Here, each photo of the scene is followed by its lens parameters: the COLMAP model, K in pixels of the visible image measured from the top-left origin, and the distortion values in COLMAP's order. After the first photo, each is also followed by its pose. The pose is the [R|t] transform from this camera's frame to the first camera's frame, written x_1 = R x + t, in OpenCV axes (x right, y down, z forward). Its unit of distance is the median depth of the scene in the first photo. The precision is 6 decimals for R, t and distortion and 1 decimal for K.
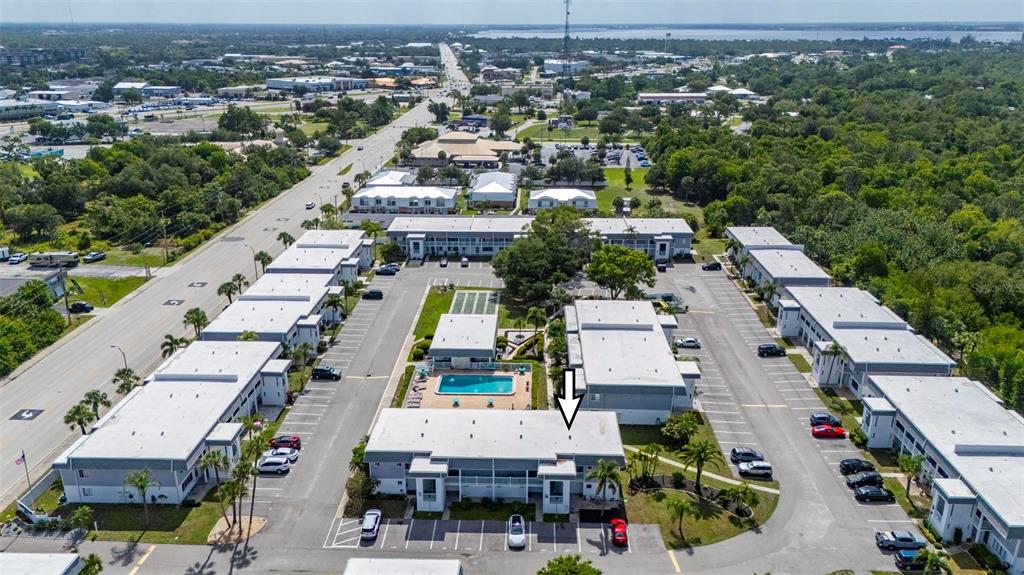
lens RADIAL K [[759.1, 0, 512.0], [0, 759.1, 287.5], [0, 0, 1]] dist [0.088988, -0.092557]
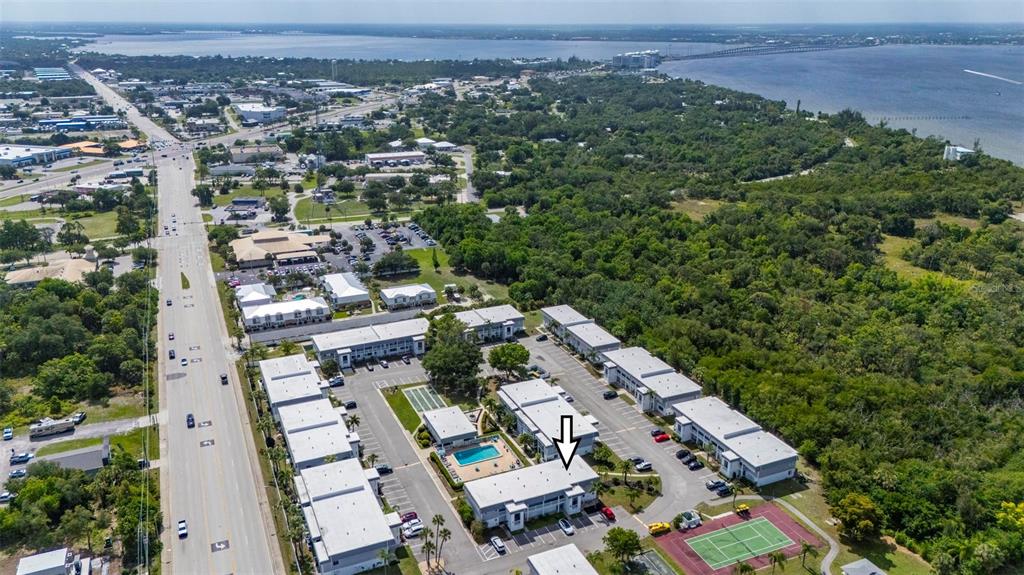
lens RADIAL K [[755.8, 0, 512.0], [0, 755.8, 287.5], [0, 0, 1]] dist [0.084766, -0.088402]
pose [[0.899445, -0.143753, 0.412715, -0.600885], [0.142111, 0.989237, 0.034855, -0.278128], [-0.413284, 0.027302, 0.910193, -0.554186]]
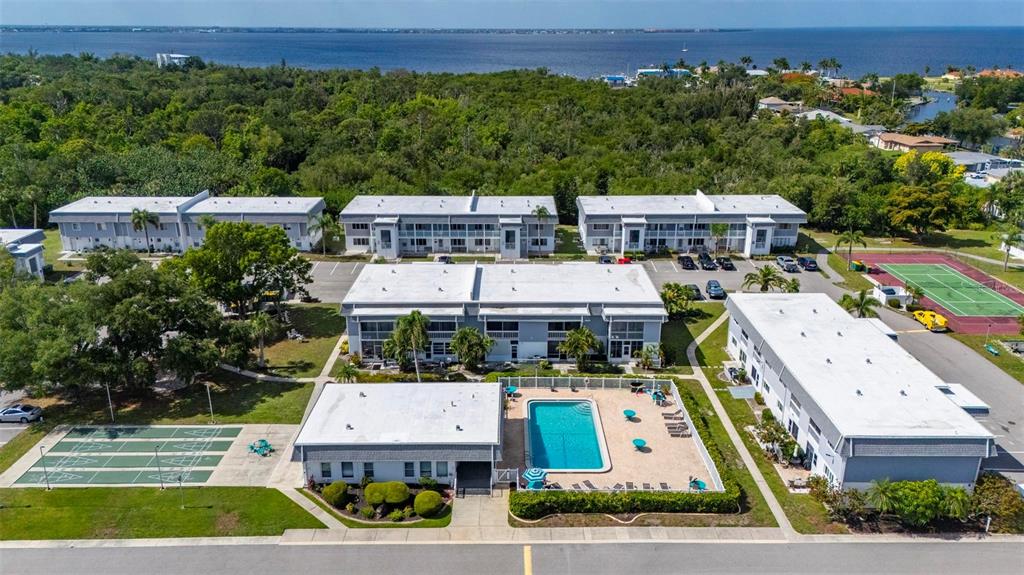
lens RADIAL K [[755.8, 0, 512.0], [0, 755.8, 287.5], [0, 0, 1]] dist [0.084766, -0.088402]
pose [[-0.032620, -0.325061, 0.945130, -0.521249], [0.328540, 0.889597, 0.317300, -0.150387], [-0.943927, 0.320863, 0.077776, 0.934452]]
